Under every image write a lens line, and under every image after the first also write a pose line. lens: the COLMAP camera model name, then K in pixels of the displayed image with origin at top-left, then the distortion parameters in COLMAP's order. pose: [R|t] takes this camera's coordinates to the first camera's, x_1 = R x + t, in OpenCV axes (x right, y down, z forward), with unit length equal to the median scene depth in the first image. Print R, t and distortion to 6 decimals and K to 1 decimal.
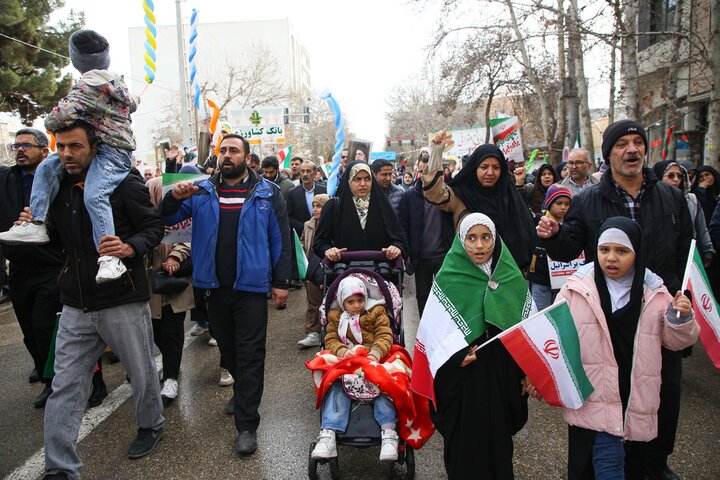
lens RADIAL K [[579.1, 0, 360.0], [0, 579.1, 240.0], [0, 0, 1]] dist [-0.008600, -0.005343]
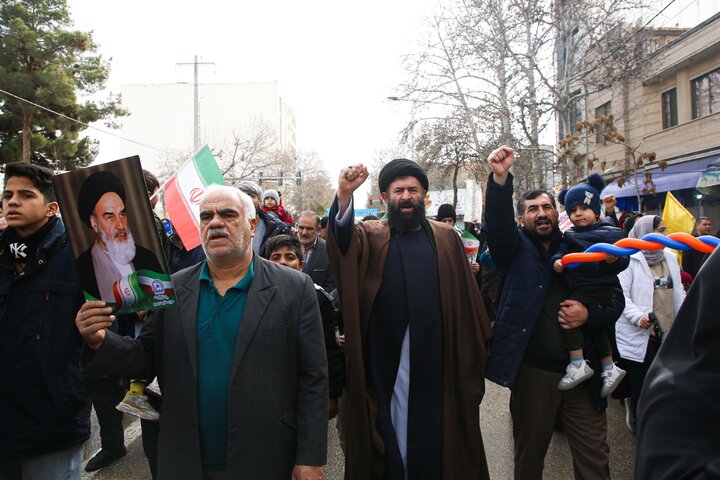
lens RADIAL K [[579.1, 0, 360.0], [0, 579.1, 240.0], [0, 0, 1]] dist [-0.008600, -0.005343]
pose [[0.999321, 0.018825, 0.031667, -0.005369], [-0.015713, 0.995276, -0.095805, 0.013339], [-0.033321, 0.095242, 0.994896, -0.137155]]
